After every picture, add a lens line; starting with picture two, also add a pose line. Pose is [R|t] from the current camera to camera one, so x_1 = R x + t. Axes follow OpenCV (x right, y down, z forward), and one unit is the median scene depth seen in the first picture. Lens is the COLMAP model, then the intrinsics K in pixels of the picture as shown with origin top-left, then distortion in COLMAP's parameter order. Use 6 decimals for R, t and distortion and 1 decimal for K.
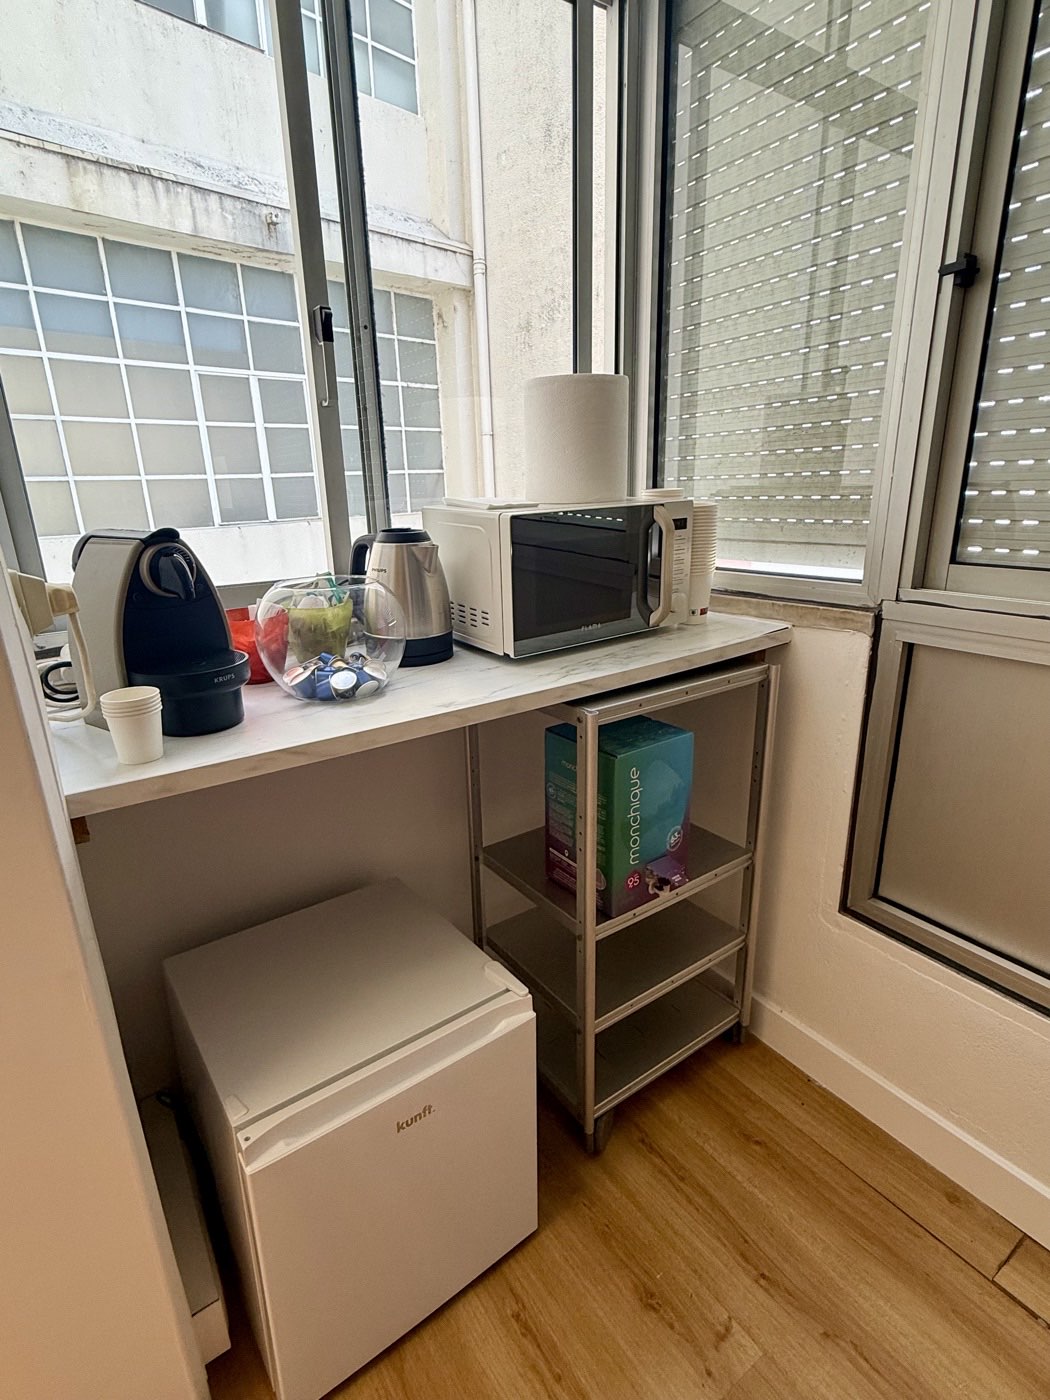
lens RADIAL K [[694.9, 0, 525.0], [0, 694.9, 700.0], [0, 0, 1]] dist [0.000990, -0.002091]
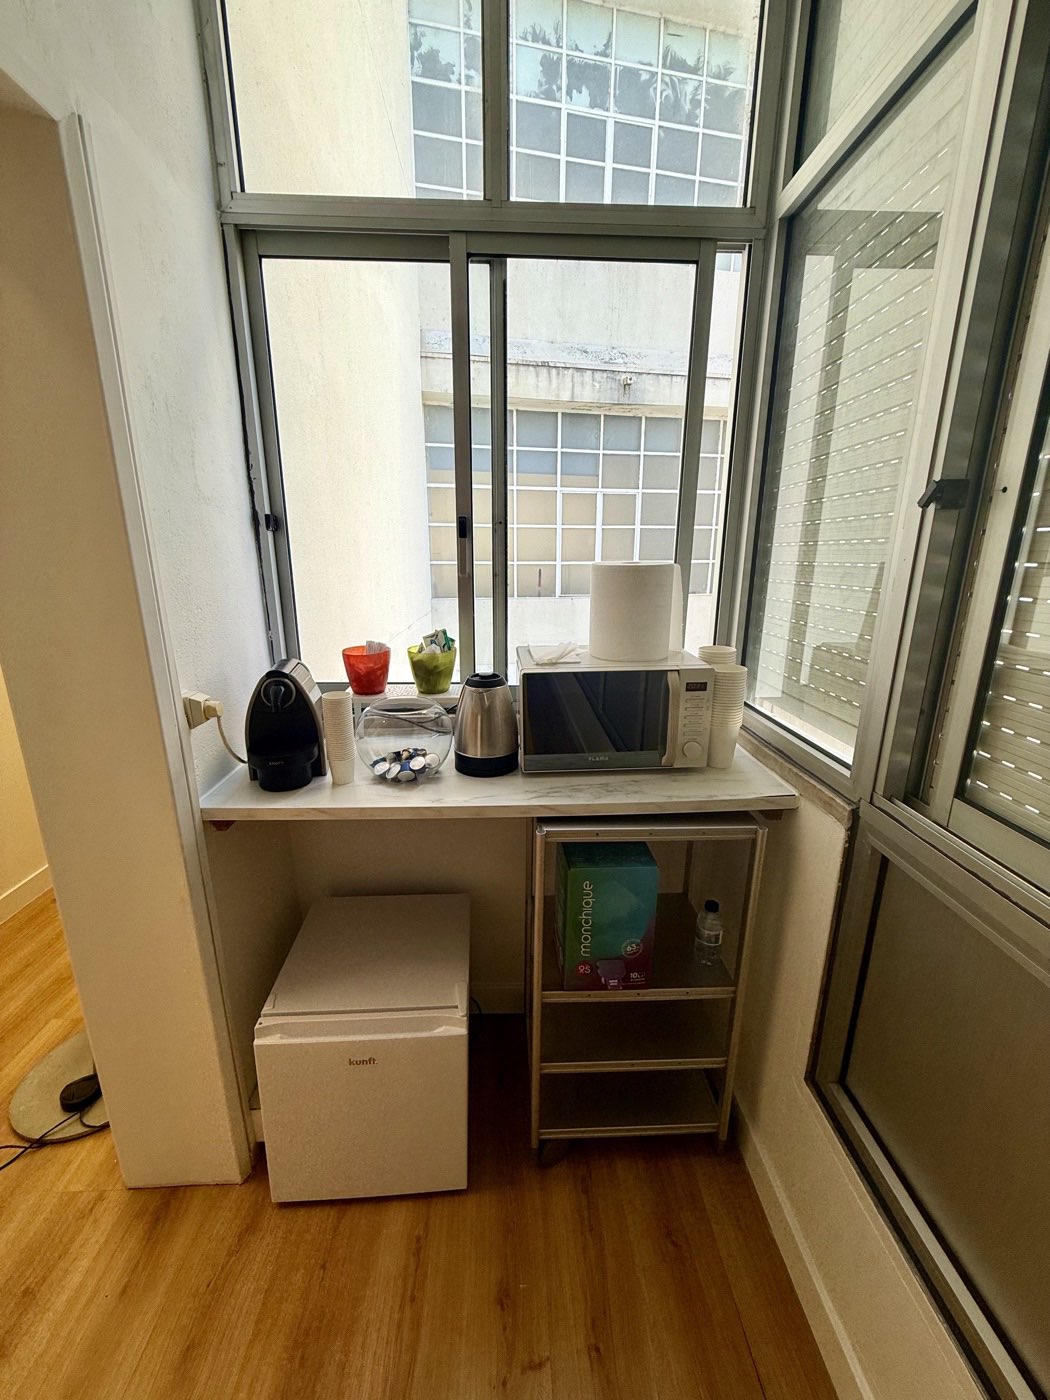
lens RADIAL K [[555.5, 0, 527.0], [0, 555.5, 698.5], [0, 0, 1]] dist [-0.006577, 0.000204]
pose [[0.842413, 0.167766, -0.512049, 0.461694], [-0.188135, 0.982067, 0.012245, -0.191165], [0.504921, 0.086019, 0.858869, 0.056423]]
